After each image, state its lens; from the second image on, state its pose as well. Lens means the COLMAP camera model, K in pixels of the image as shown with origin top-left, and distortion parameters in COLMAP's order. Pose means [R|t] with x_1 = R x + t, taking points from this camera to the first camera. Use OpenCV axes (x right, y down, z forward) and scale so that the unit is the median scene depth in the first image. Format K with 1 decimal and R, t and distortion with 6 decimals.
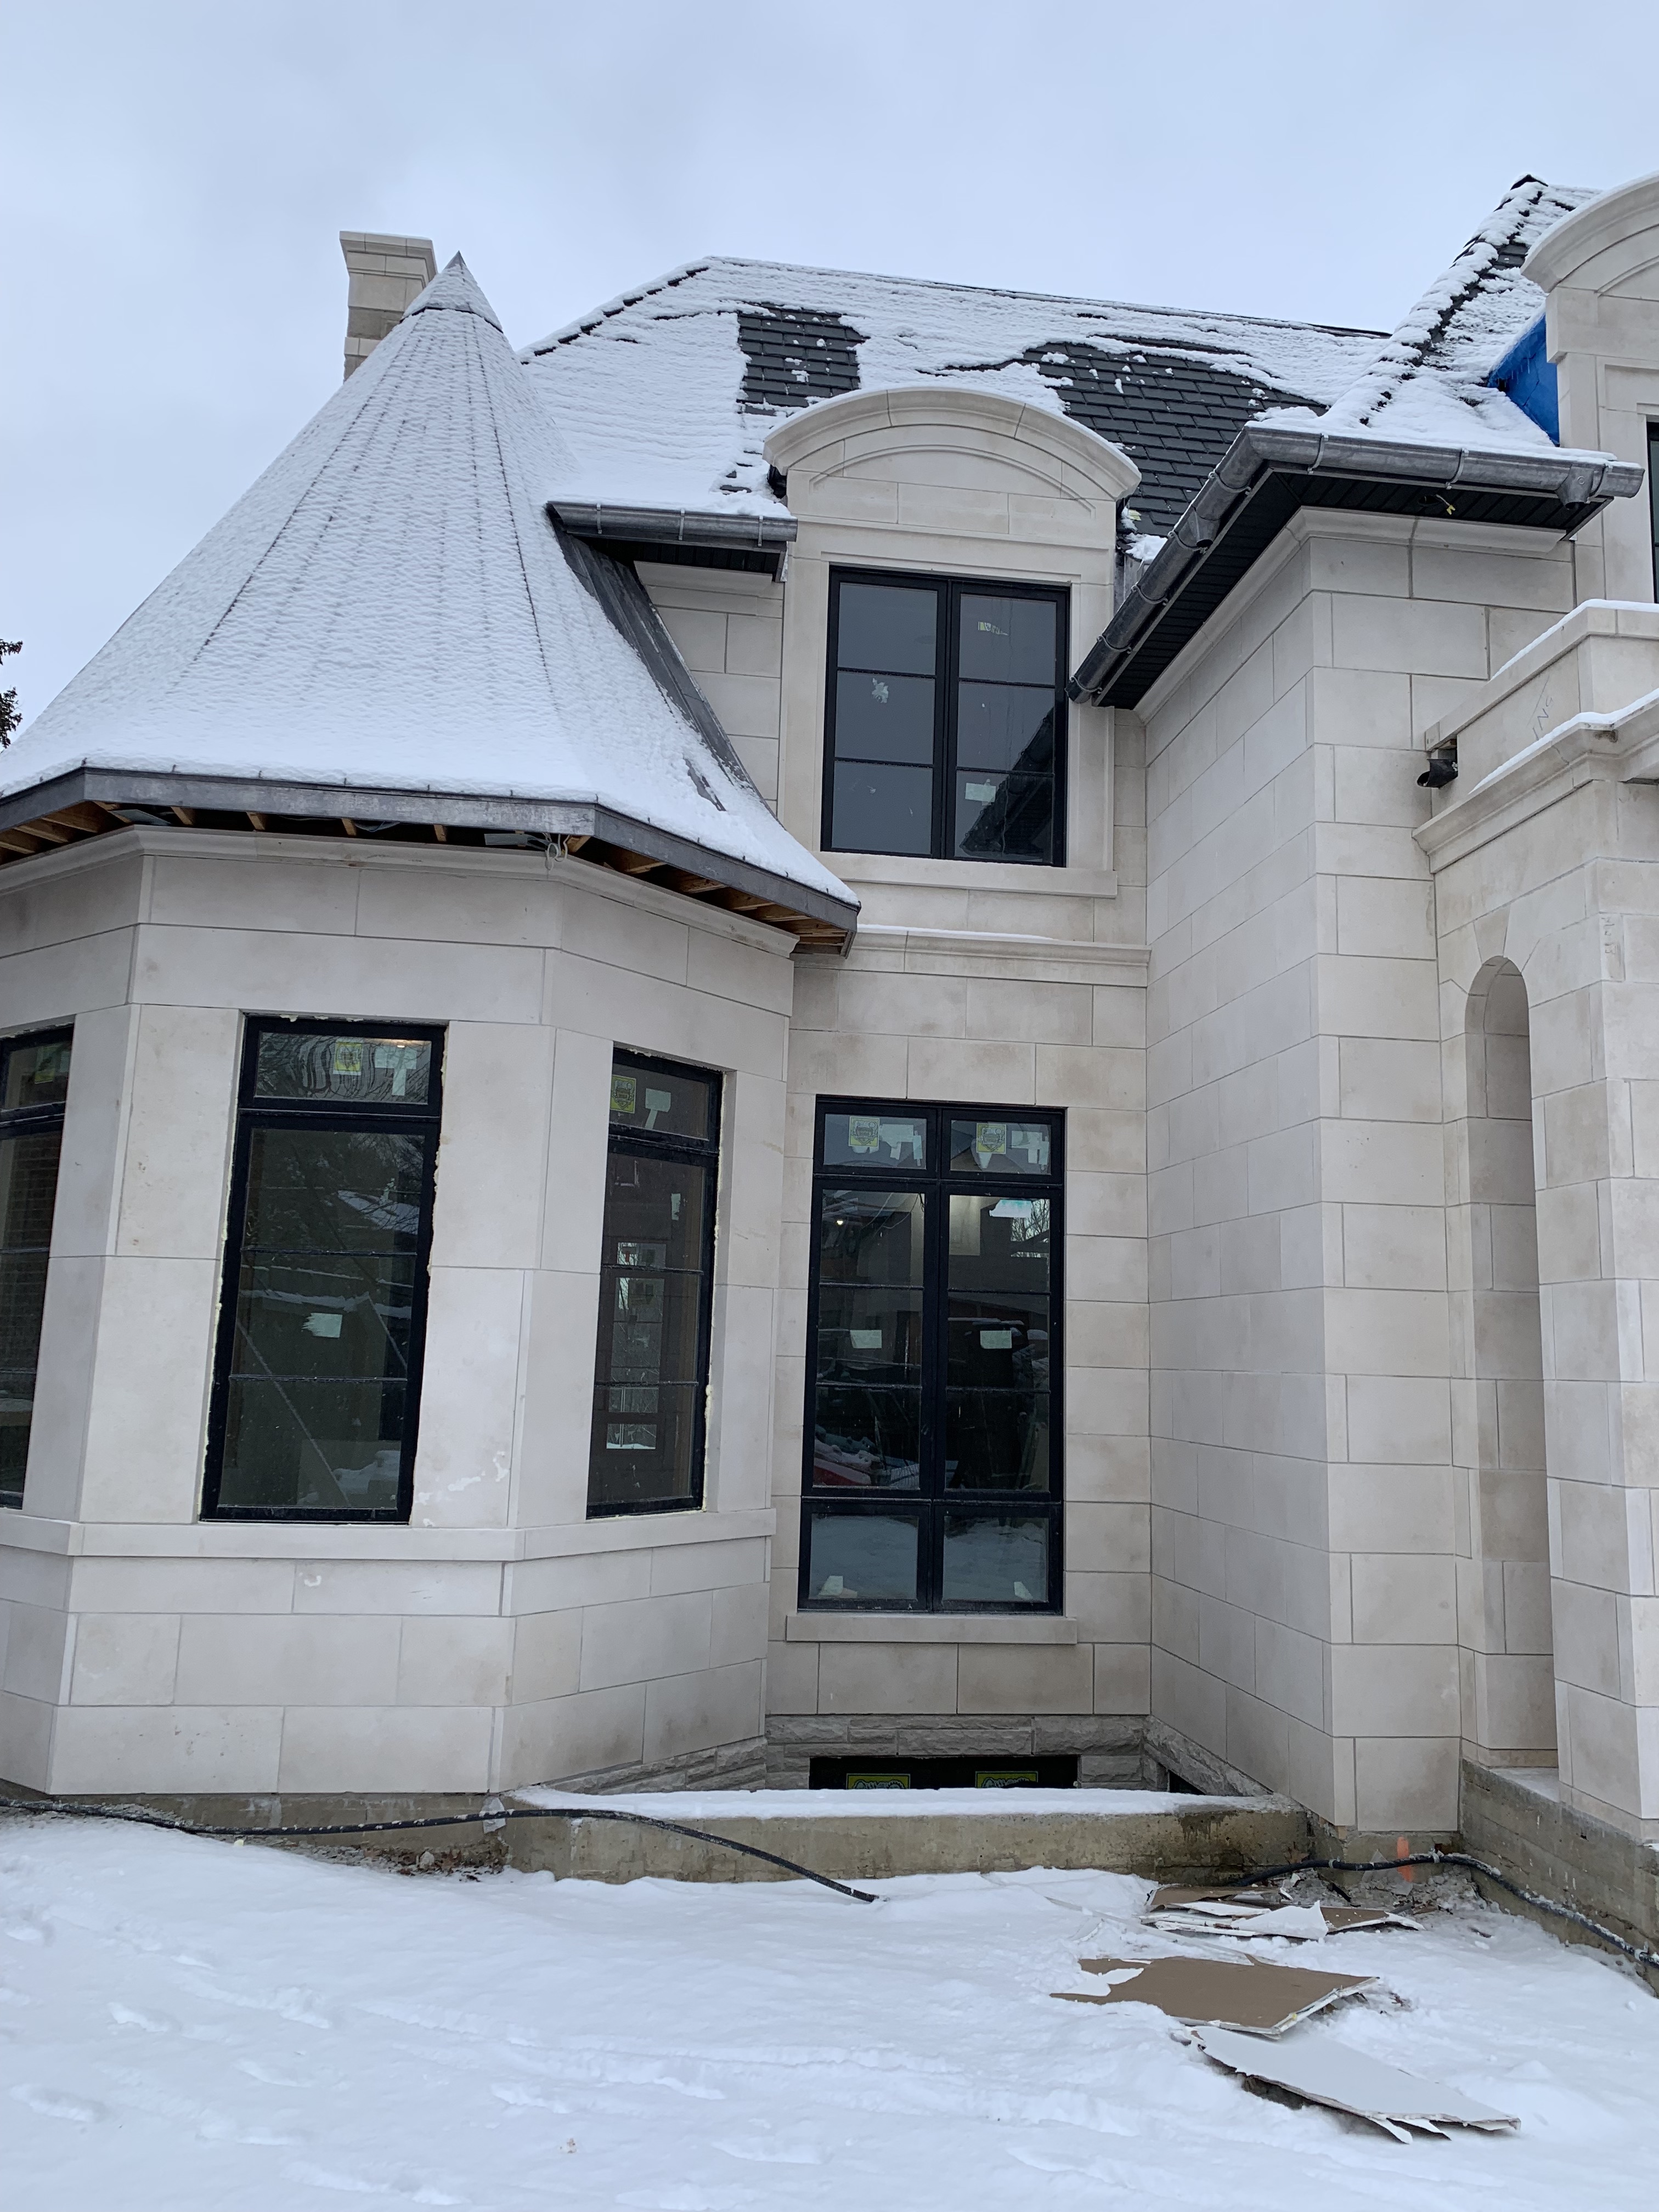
lens RADIAL K [[1590.3, 0, 829.5], [0, 1590.3, 1106.0], [0, 0, 1]] dist [0.008650, 0.006737]
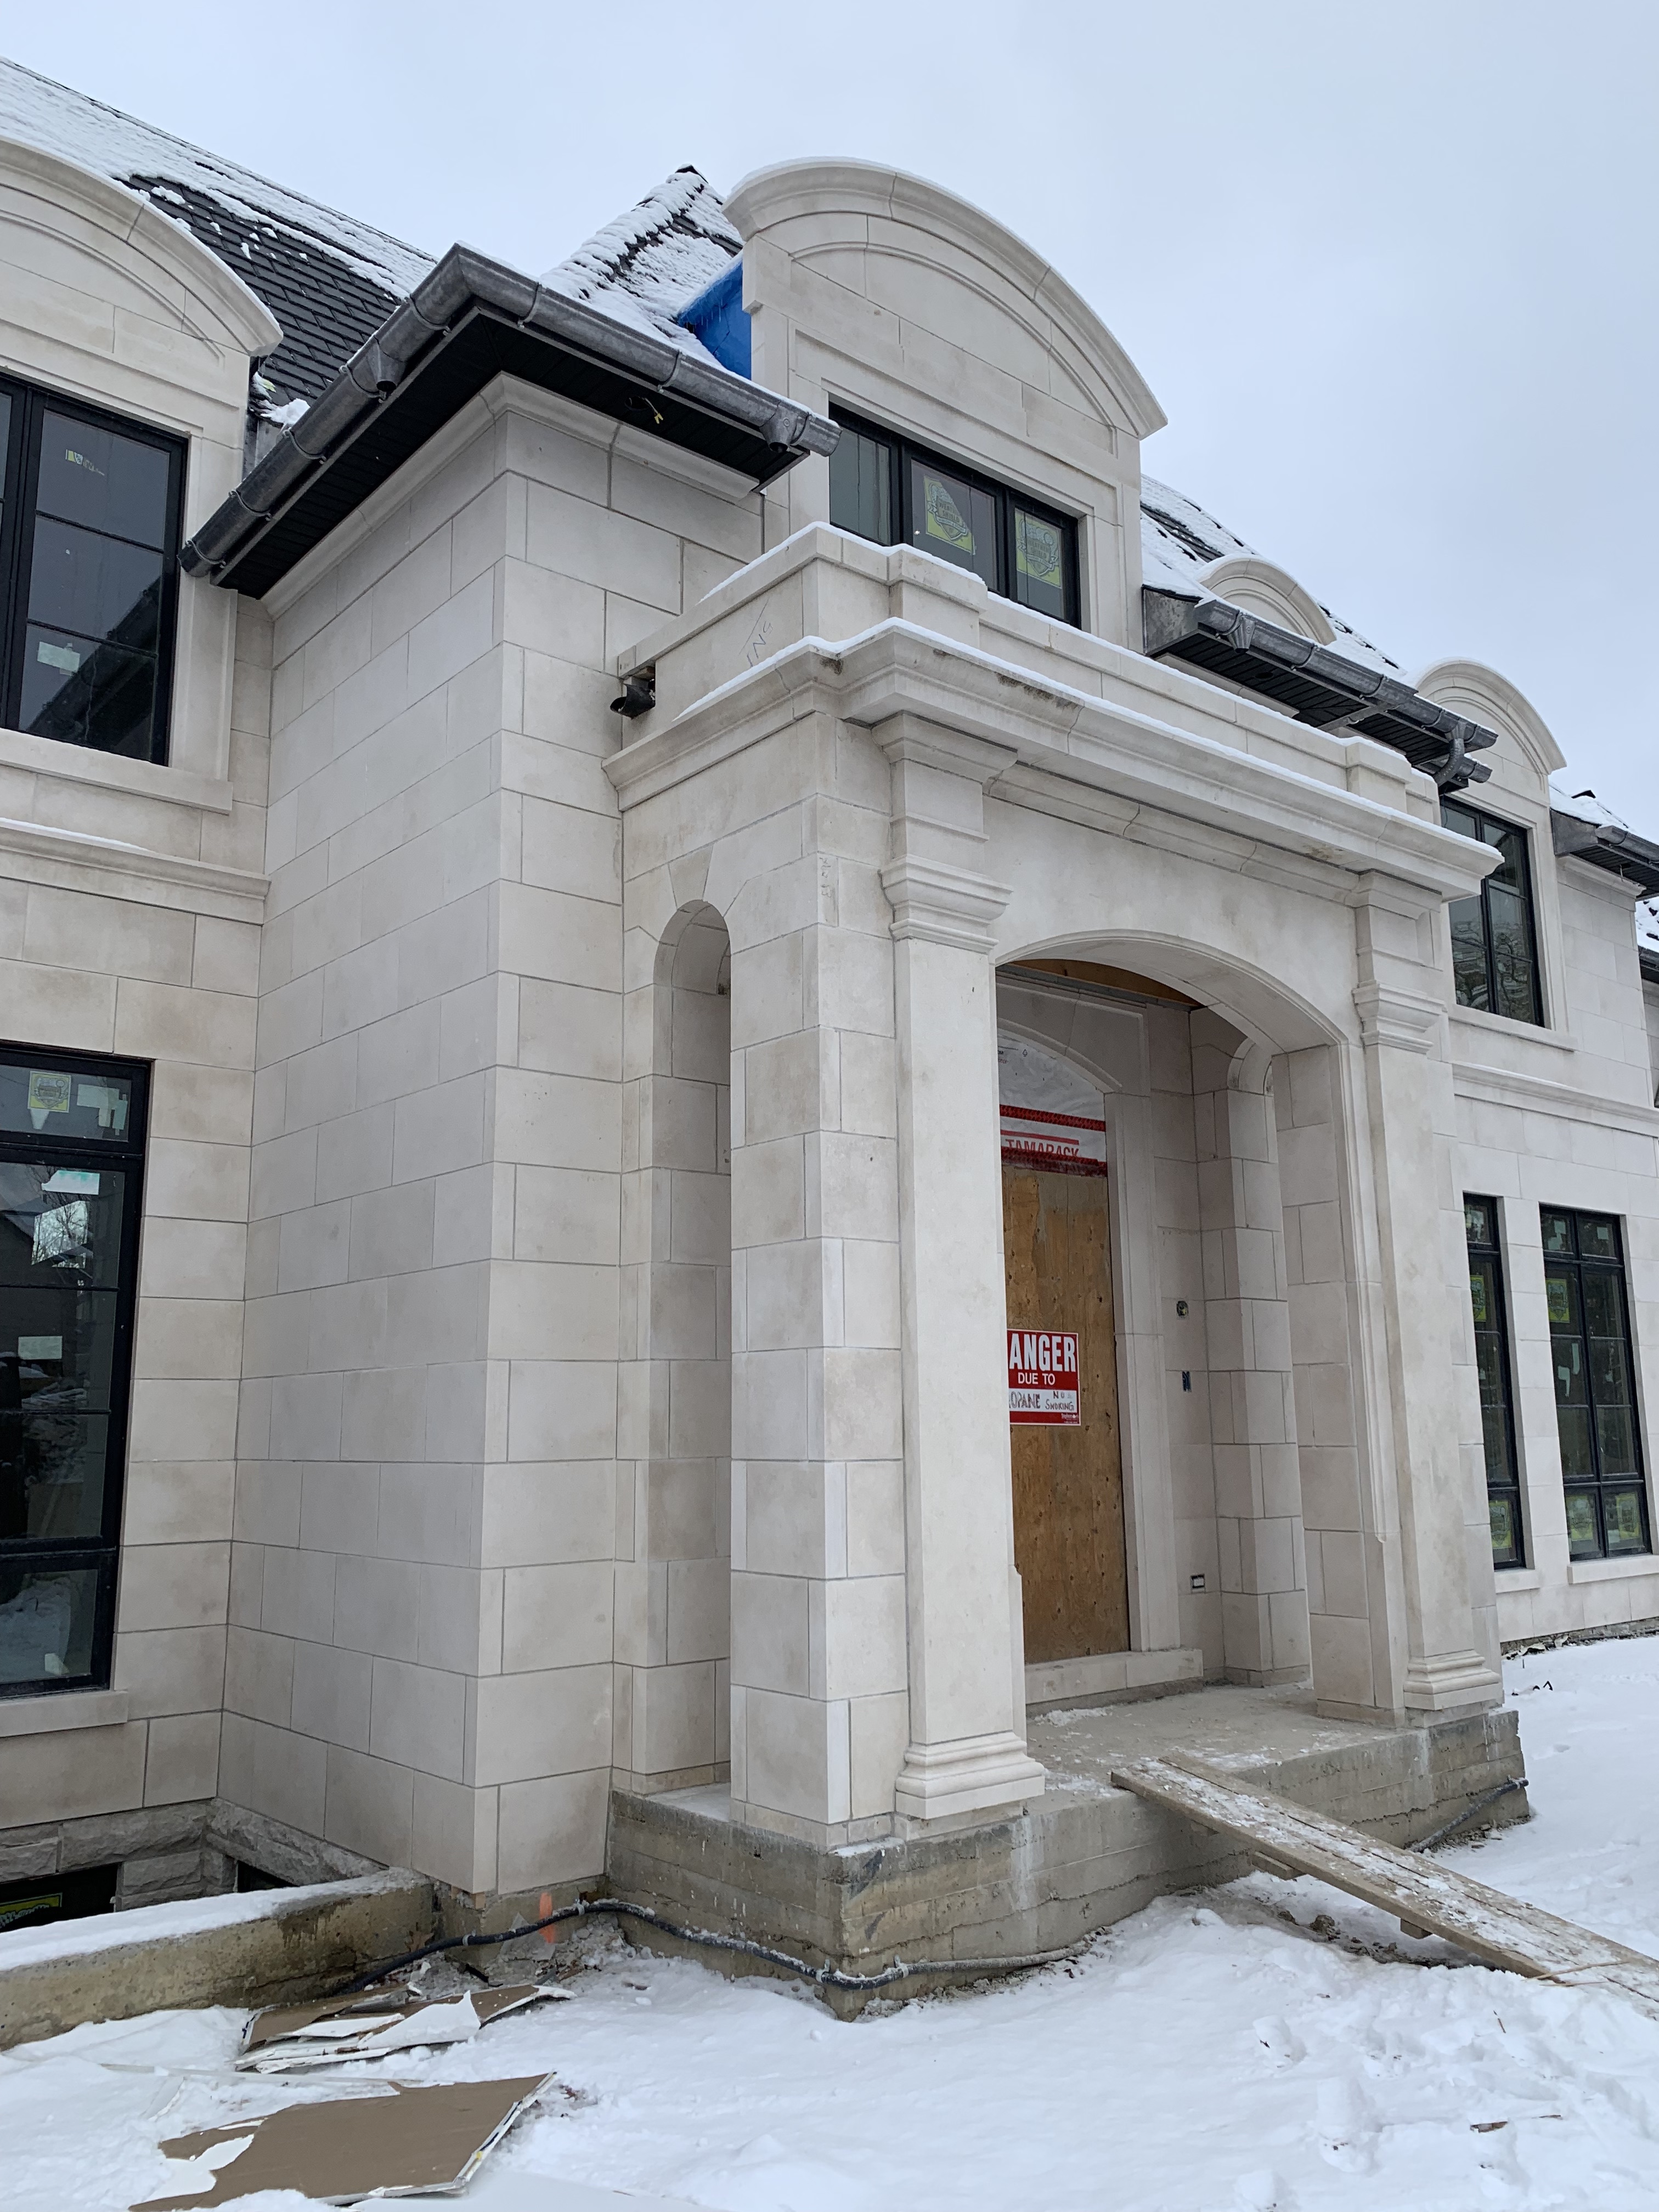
lens RADIAL K [[1688.1, 0, 829.5], [0, 1688.1, 1106.0], [0, 0, 1]] dist [0.035975, -0.036995]
pose [[0.848757, 0.059456, 0.525430, -0.018076], [-0.054406, 0.998204, -0.025068, 0.043236], [-0.525977, -0.007310, 0.850468, 0.126846]]
